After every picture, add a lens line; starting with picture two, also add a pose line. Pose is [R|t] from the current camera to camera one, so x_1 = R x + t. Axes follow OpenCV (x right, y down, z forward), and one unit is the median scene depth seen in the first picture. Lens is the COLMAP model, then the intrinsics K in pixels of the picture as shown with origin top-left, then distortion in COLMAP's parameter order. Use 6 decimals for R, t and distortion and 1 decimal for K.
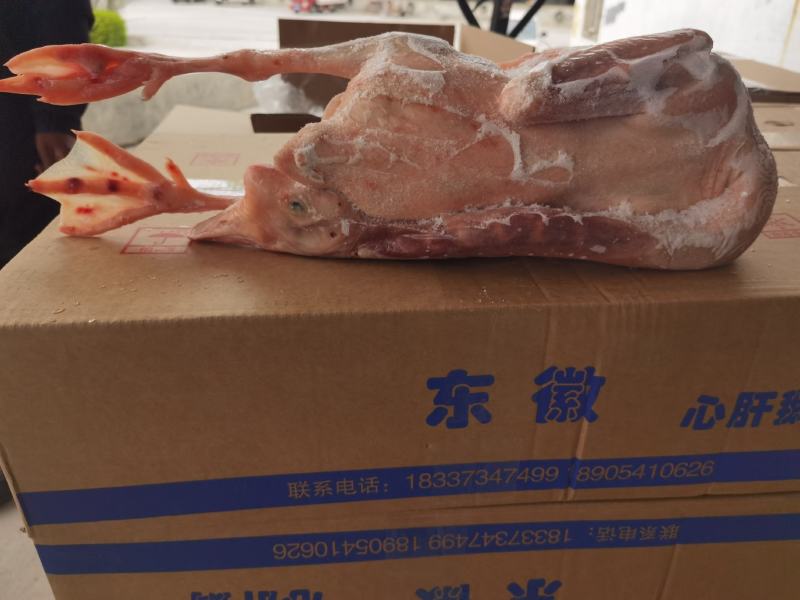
lens RADIAL K [[663.1, 0, 400.0], [0, 663.1, 300.0], [0, 0, 1]] dist [0.085510, -0.095967]
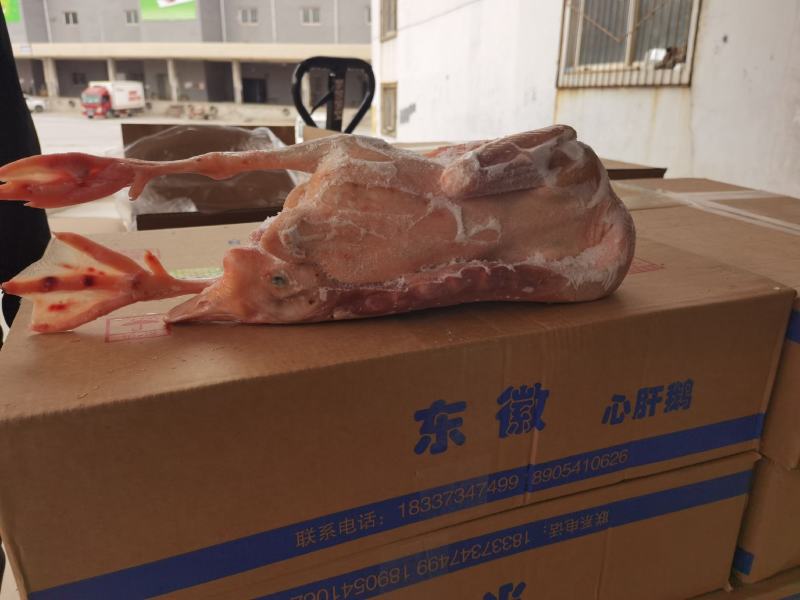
lens RADIAL K [[663.1, 0, 400.0], [0, 663.1, 300.0], [0, 0, 1]] dist [0.085510, -0.095967]
pose [[0.955678, -0.100703, 0.276658, -0.276797], [0.138236, 0.983145, -0.119654, 0.058329], [-0.259945, 0.152594, 0.953490, -0.139984]]
